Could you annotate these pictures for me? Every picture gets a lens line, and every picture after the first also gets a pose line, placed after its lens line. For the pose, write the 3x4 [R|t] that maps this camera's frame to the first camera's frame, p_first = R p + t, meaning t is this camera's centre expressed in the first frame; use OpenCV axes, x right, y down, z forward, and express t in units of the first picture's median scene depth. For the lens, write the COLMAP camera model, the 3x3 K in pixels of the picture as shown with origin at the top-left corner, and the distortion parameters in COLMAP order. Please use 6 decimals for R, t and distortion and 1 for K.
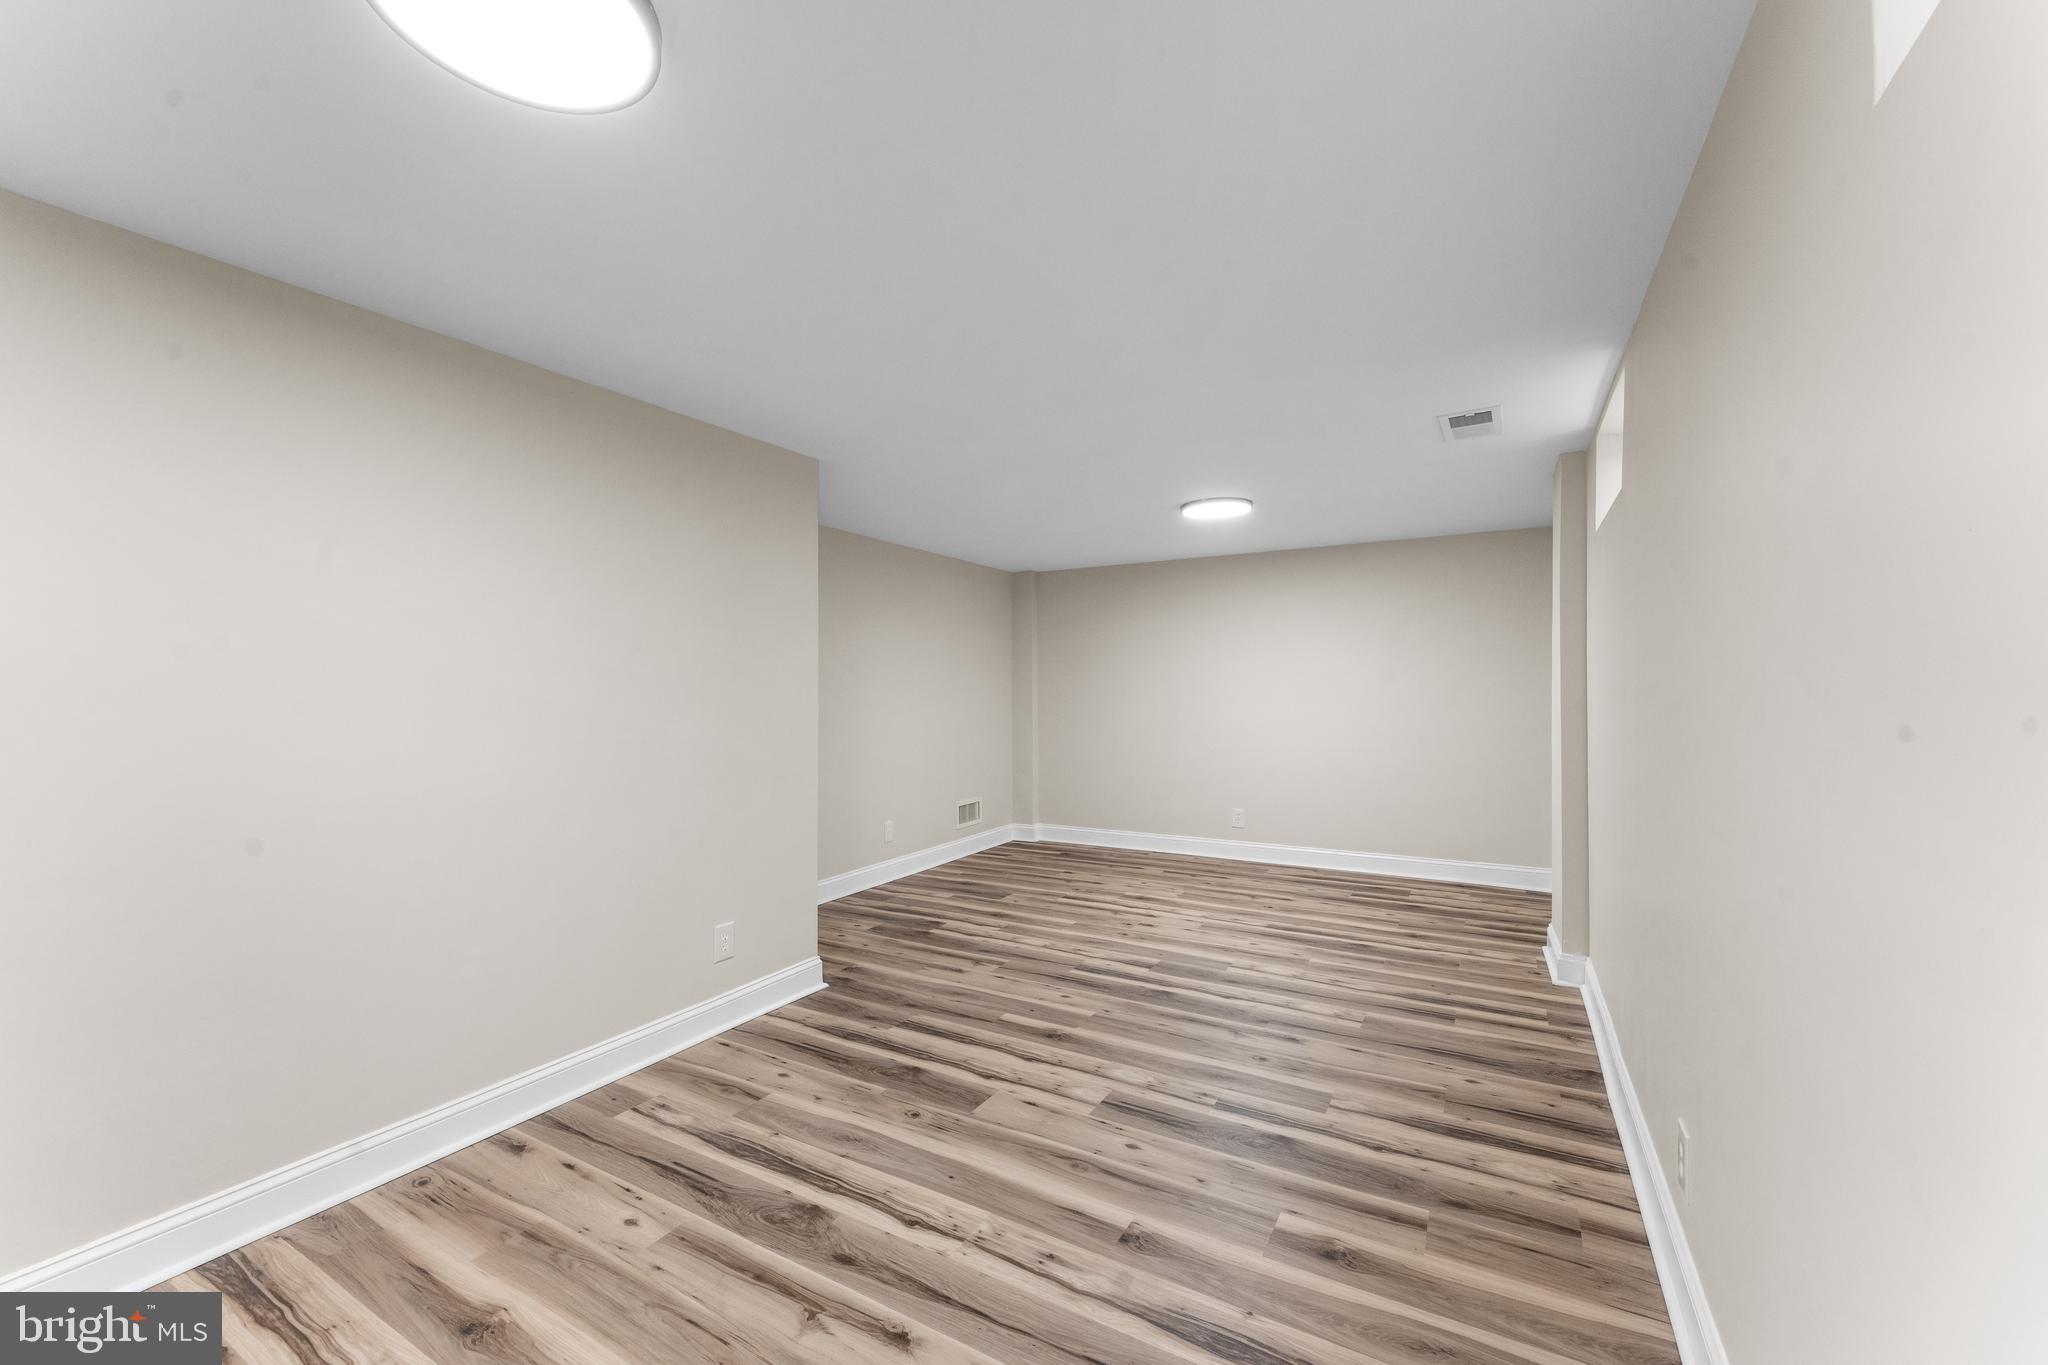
lens RADIAL K [[821.2, 0, 1030.5], [0, 821.2, 685.0], [0, 0, 1]] dist [-0.001940, -0.000640]
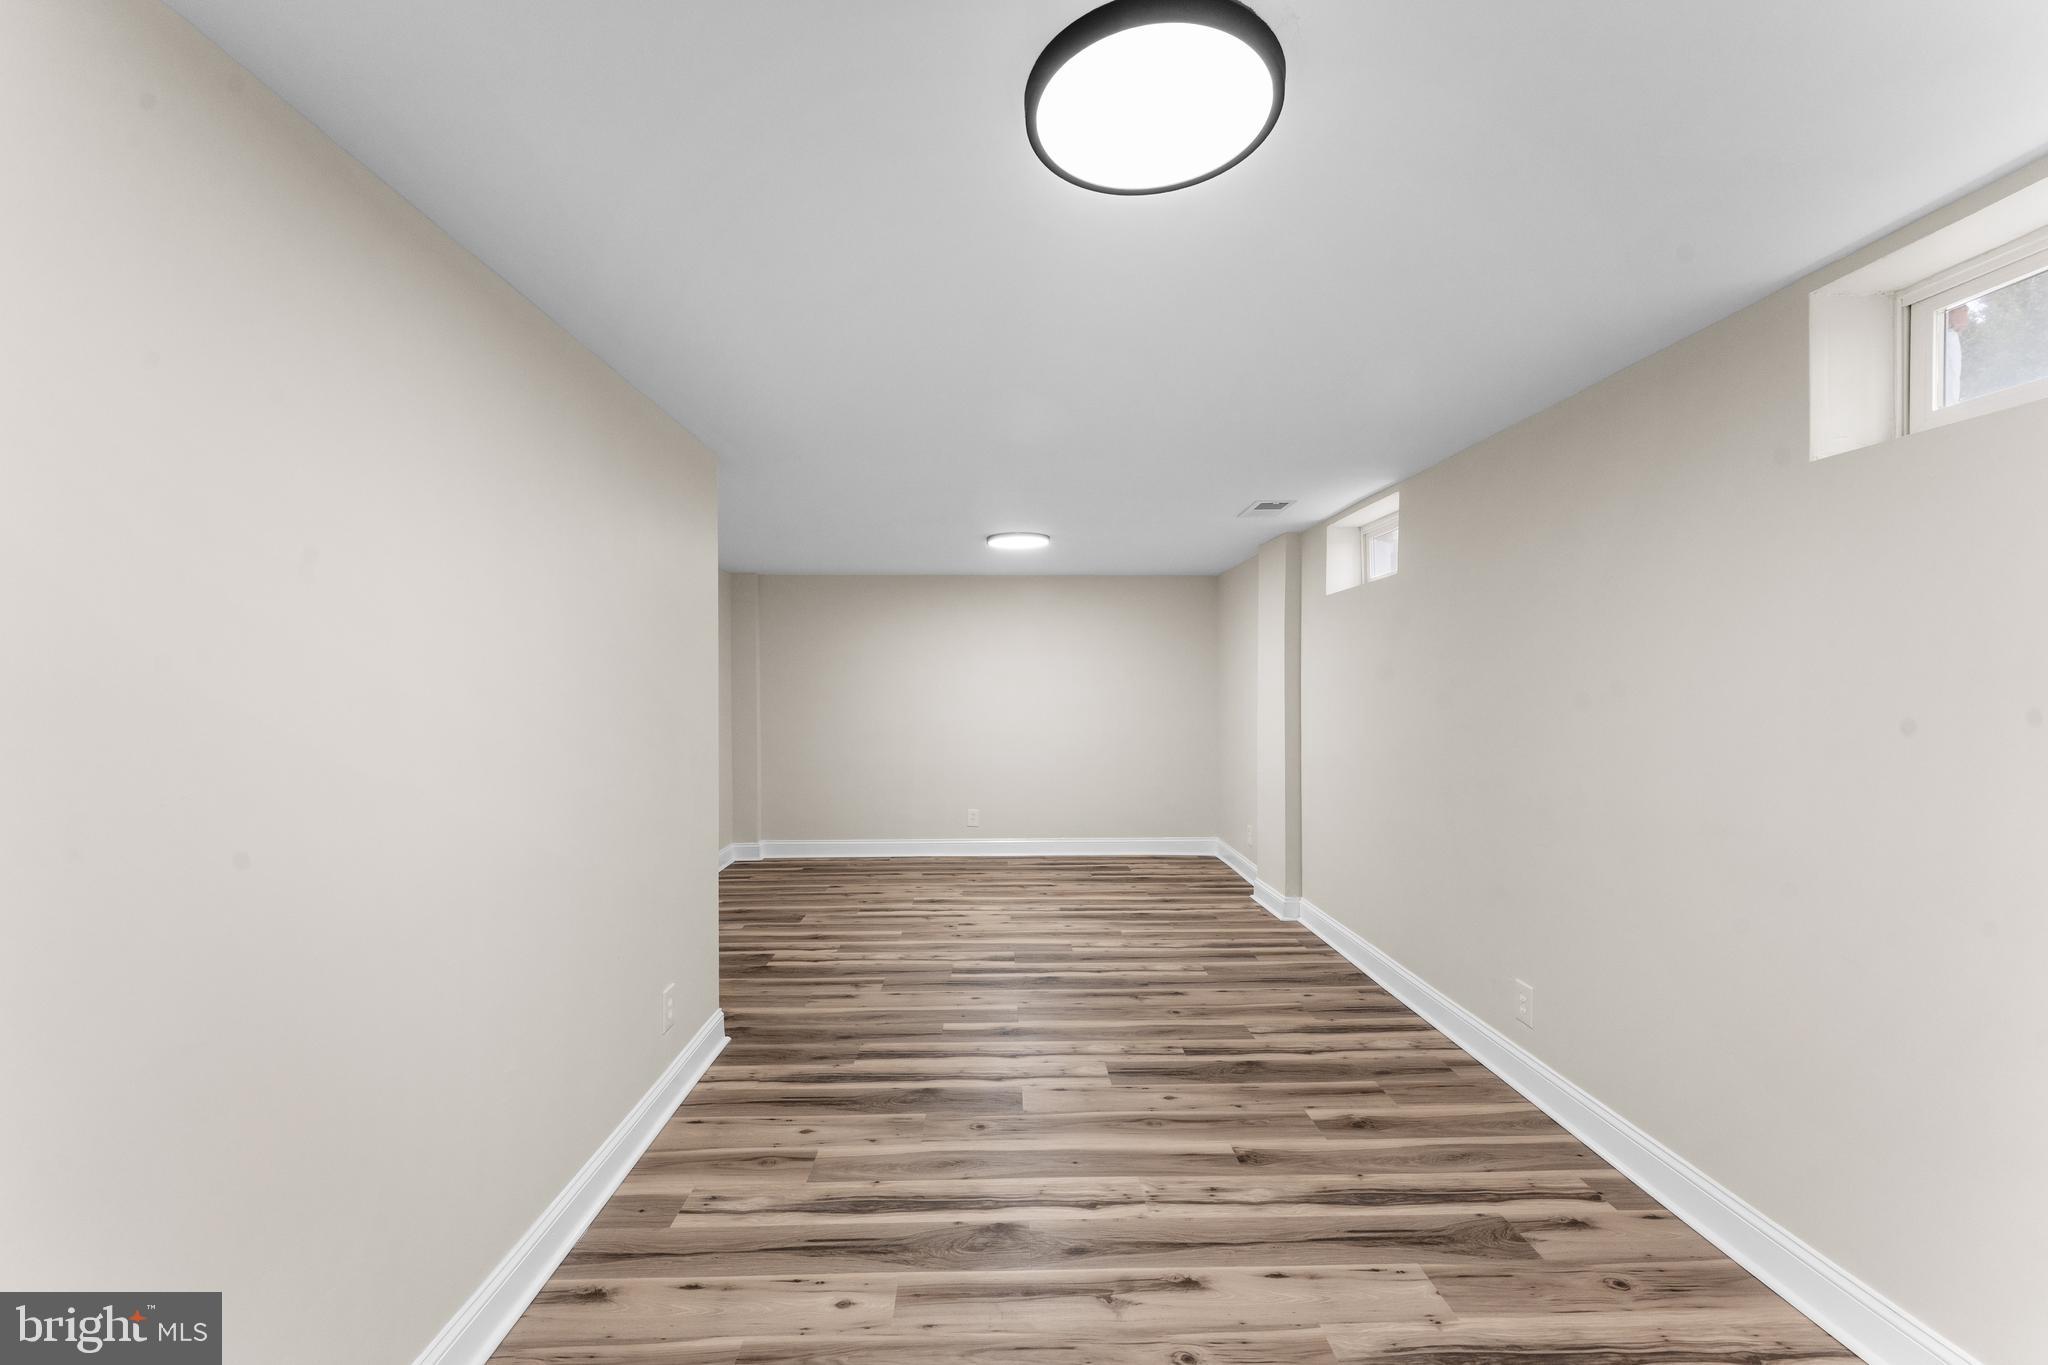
lens RADIAL K [[821.2, 0, 1034.6], [0, 821.2, 685.5], [0, 0, 1]] dist [-0.001940, -0.000640]
pose [[0.852335, 0.003592, 0.522983, -0.468507], [-0.004805, 0.999988, 0.000962, -0.027558], [-0.522974, -0.003333, 0.852342, 0.058530]]
